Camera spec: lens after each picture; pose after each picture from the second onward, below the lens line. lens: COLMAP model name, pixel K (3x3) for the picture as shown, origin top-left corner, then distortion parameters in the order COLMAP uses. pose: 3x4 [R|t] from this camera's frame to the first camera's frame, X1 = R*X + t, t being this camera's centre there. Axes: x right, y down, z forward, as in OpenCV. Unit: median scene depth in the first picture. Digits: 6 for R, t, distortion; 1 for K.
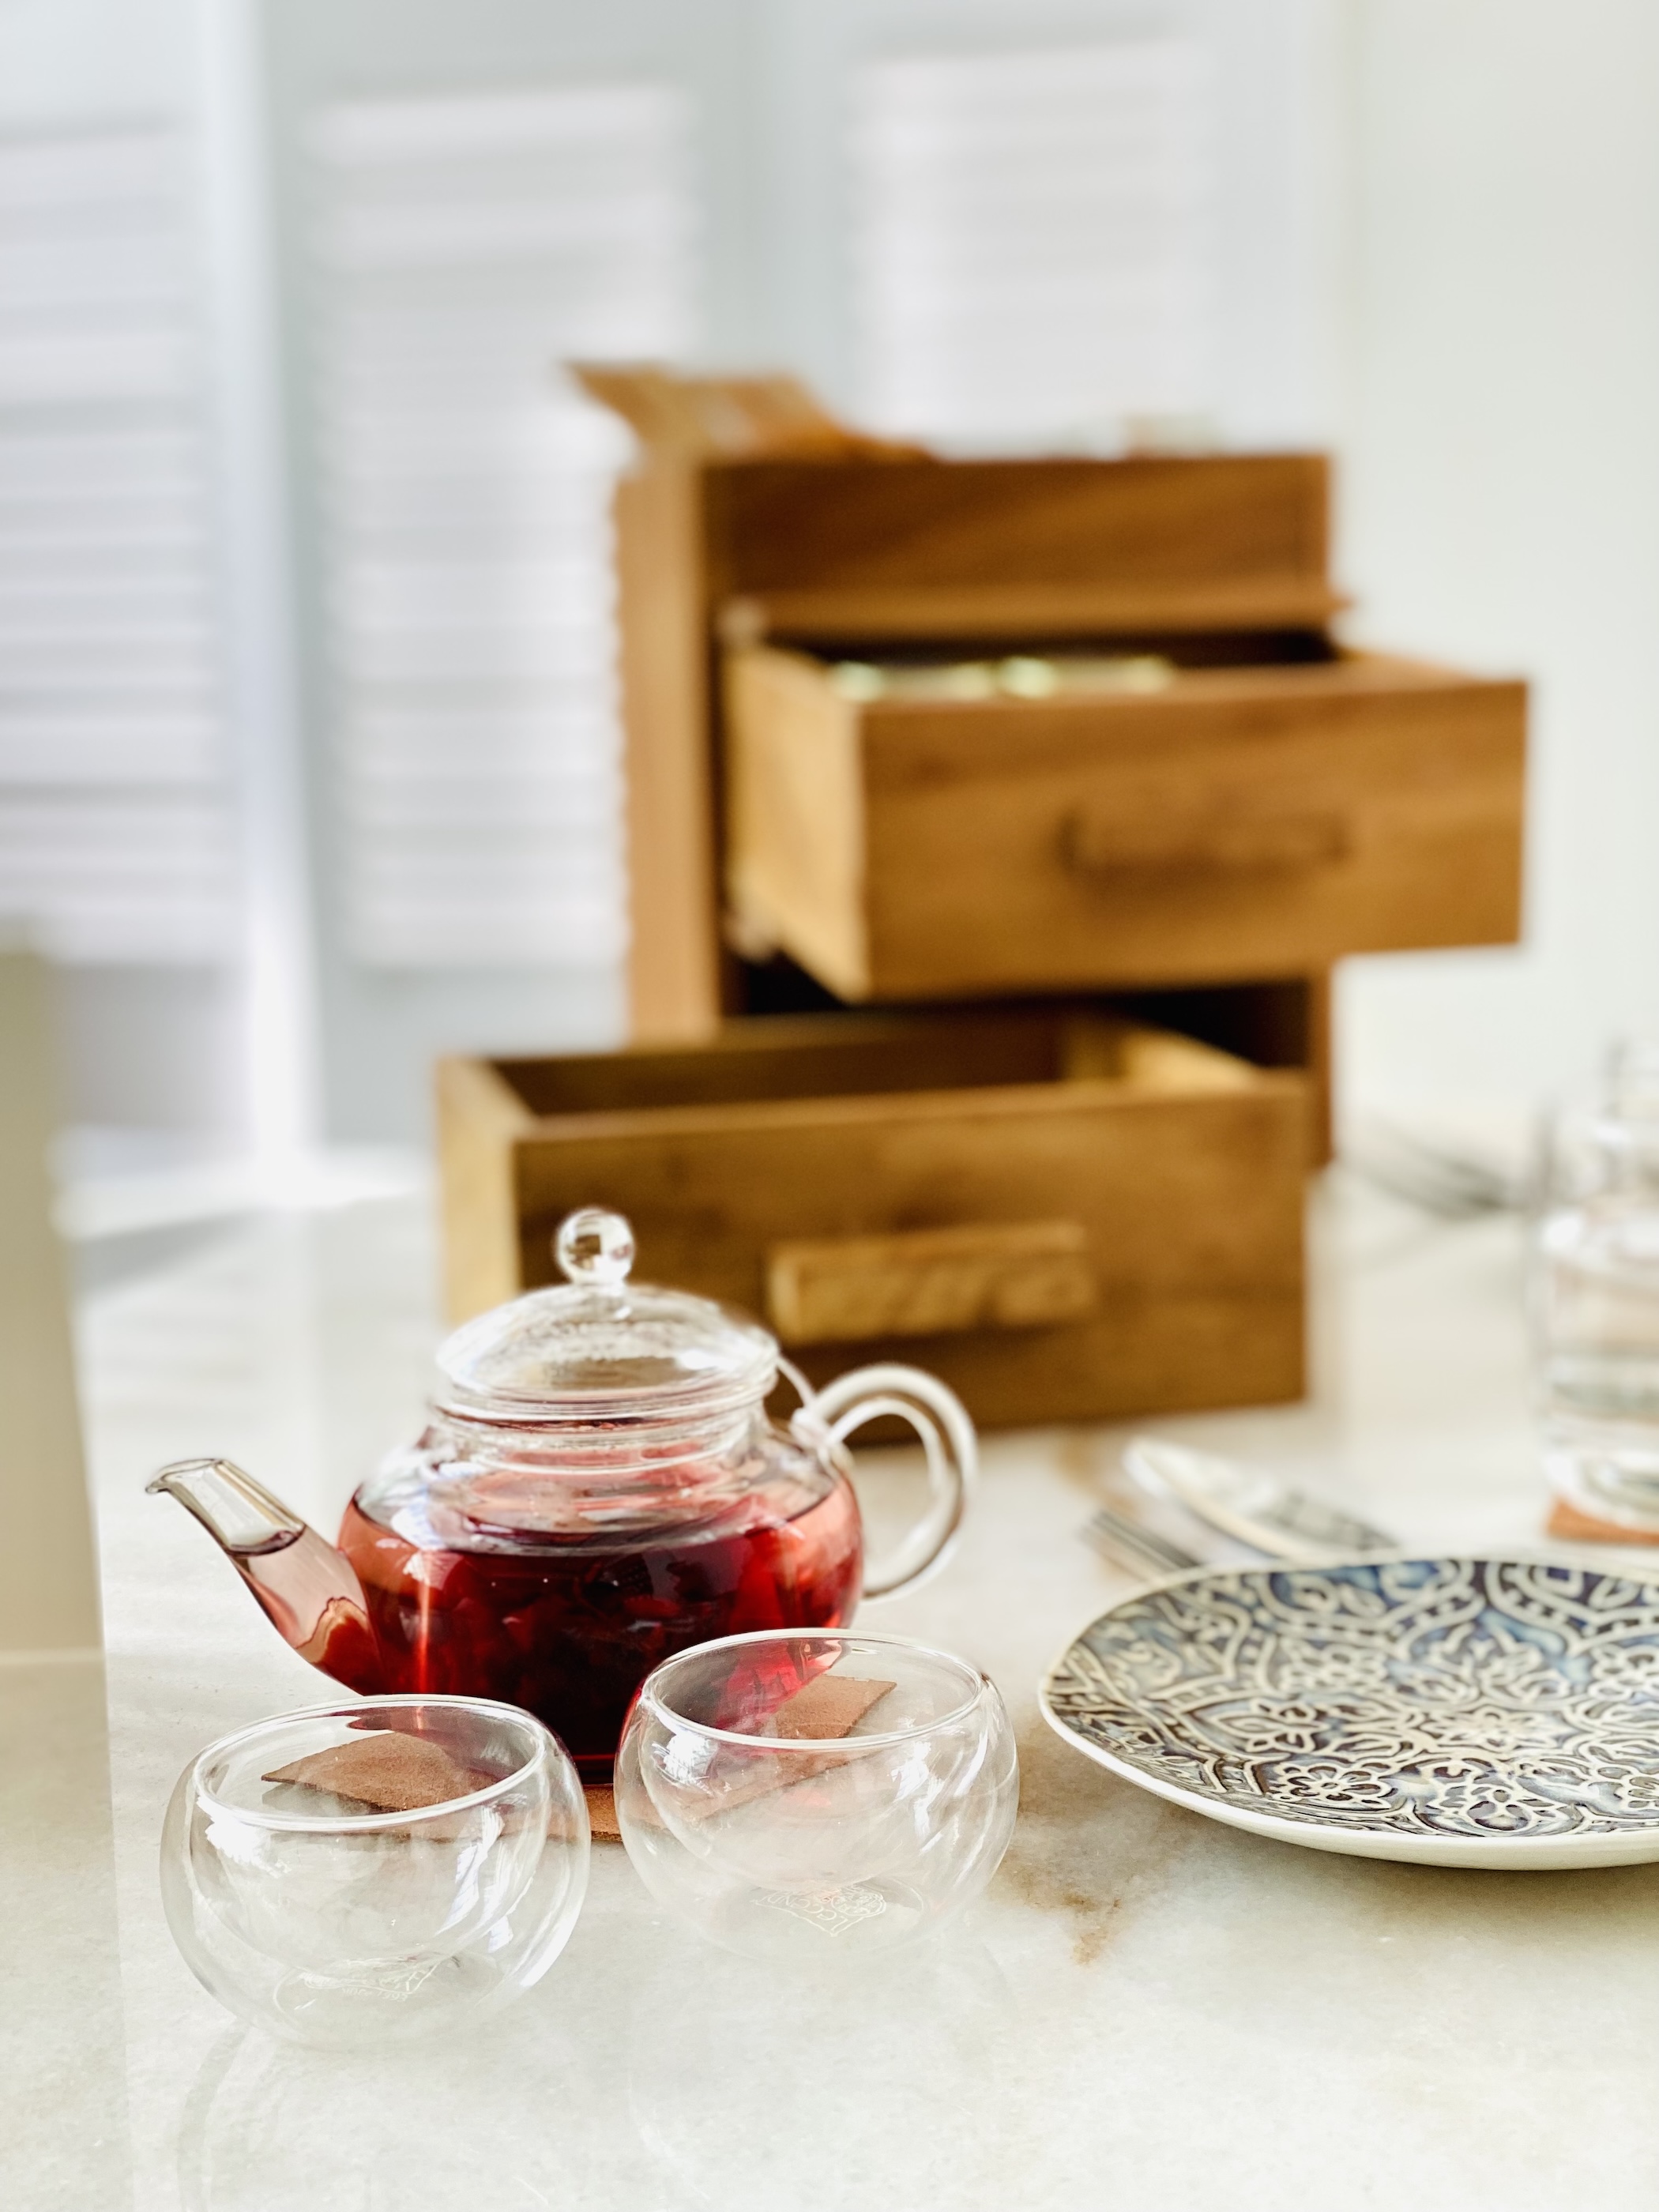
lens RADIAL K [[3340.2, 0, 822.4], [0, 3340.2, 1103.9], [0, 0, 1]] dist [0.112909, 0.000000]
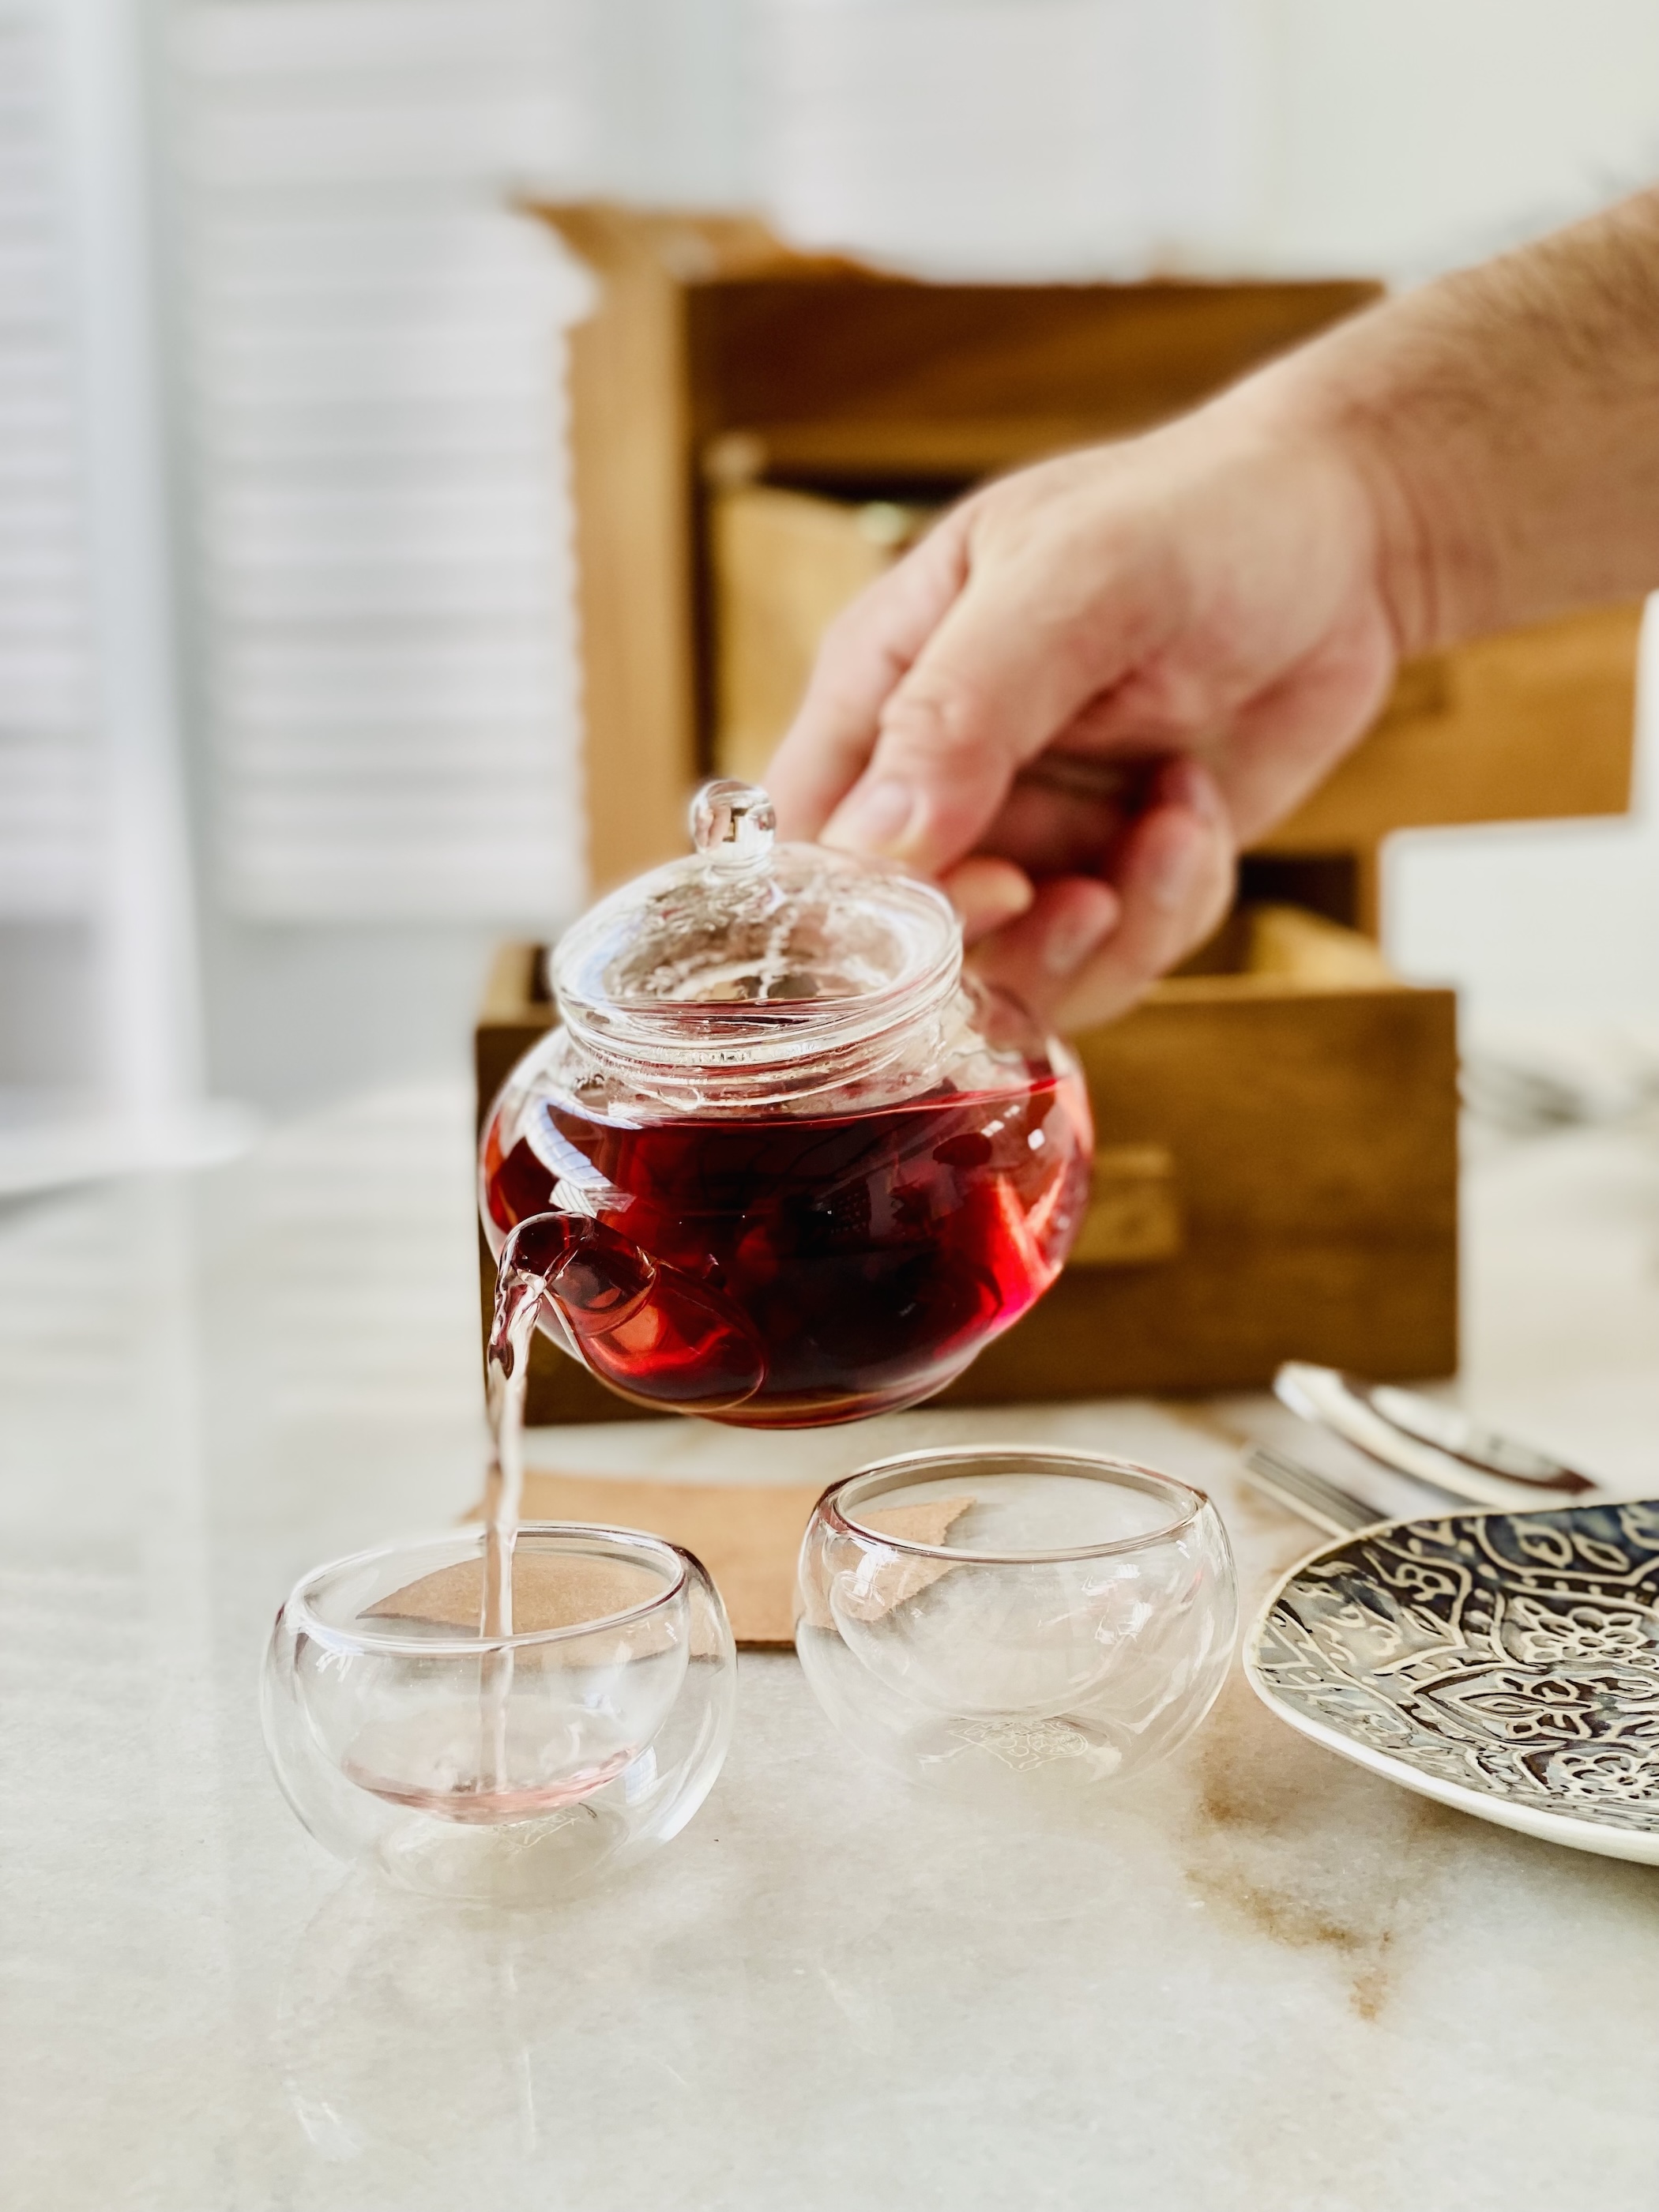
lens RADIAL K [[3340.2, 0, 837.1], [0, 3340.2, 1108.7], [0, 0, 1]] dist [0.112909, 0.000000]
pose [[0.998854, -0.008437, 0.047109, -0.065425], [0.008063, 0.999934, 0.008144, 0.032346], [-0.047174, -0.007755, 0.998857, 0.192705]]
